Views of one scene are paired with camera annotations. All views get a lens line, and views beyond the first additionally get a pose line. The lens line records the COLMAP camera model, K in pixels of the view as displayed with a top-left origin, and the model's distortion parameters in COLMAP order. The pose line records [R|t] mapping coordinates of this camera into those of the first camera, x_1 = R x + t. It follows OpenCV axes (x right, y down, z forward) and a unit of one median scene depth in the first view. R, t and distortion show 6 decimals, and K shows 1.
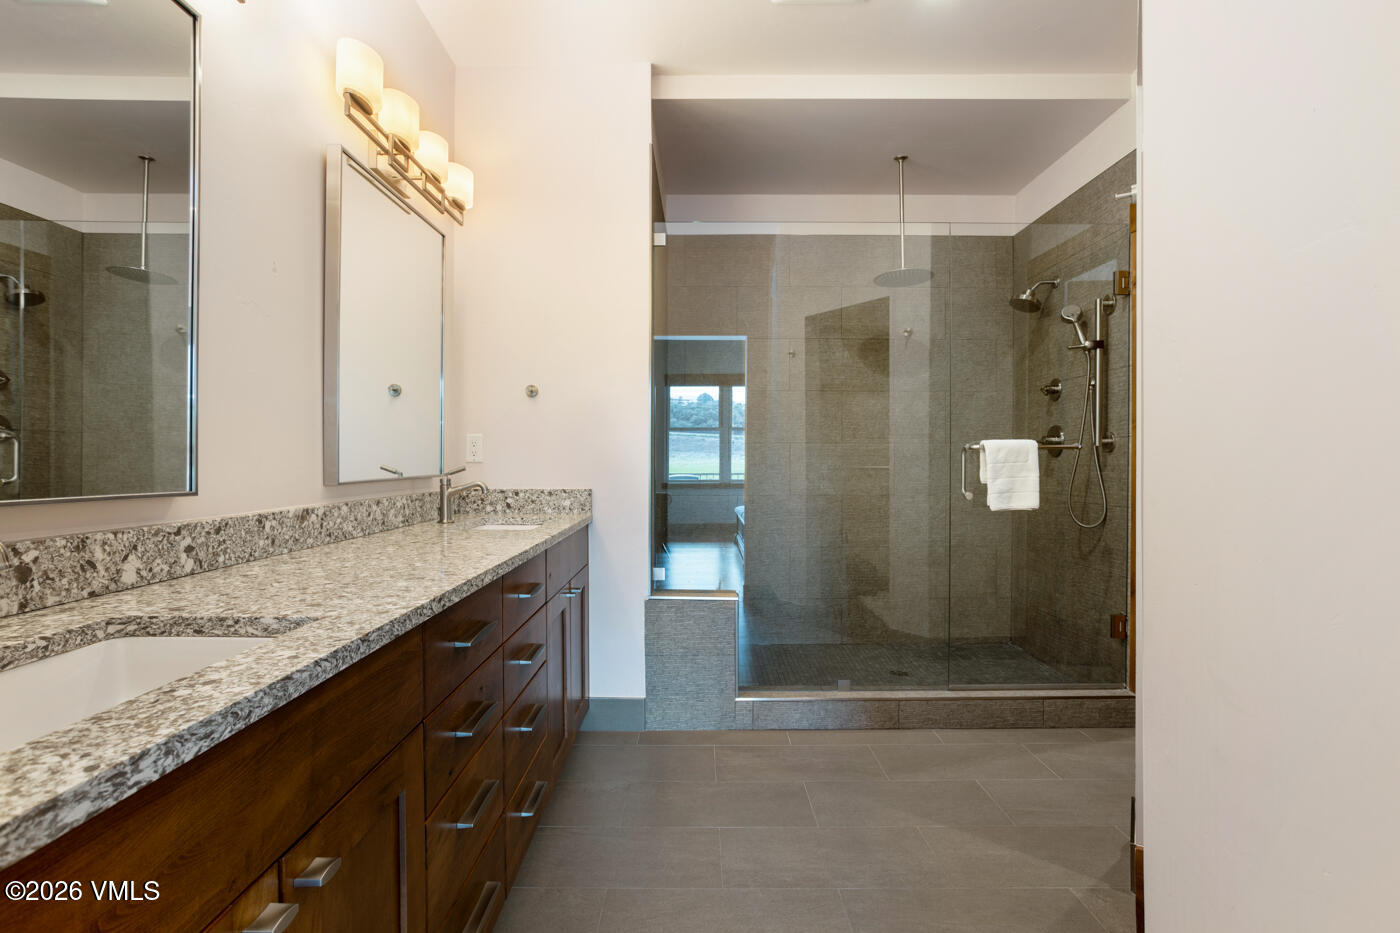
lens RADIAL K [[707.6, 0, 700.0], [0, 707.6, 466.5], [0, 0, 1]] dist [-0.093529, 0.052921]
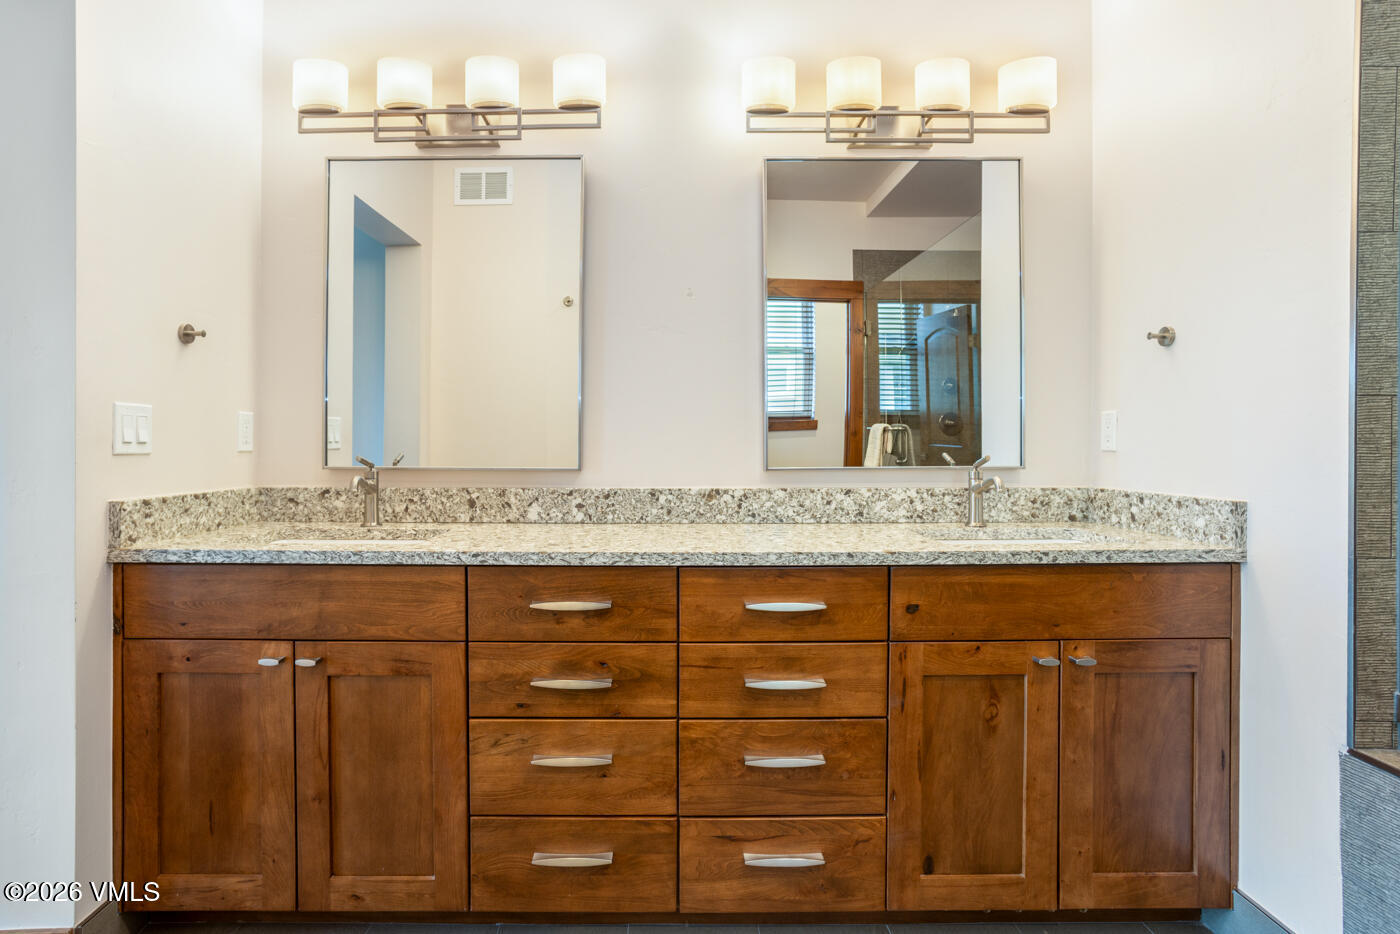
lens RADIAL K [[707.6, 0, 700.0], [0, 707.6, 467.0], [0, 0, 1]] dist [-0.093529, 0.052921]
pose [[-0.014562, 0.023990, -0.999606, 0.760745], [-0.010529, 0.999653, 0.024144, -0.006104], [0.999839, 0.010876, -0.014304, 1.200026]]
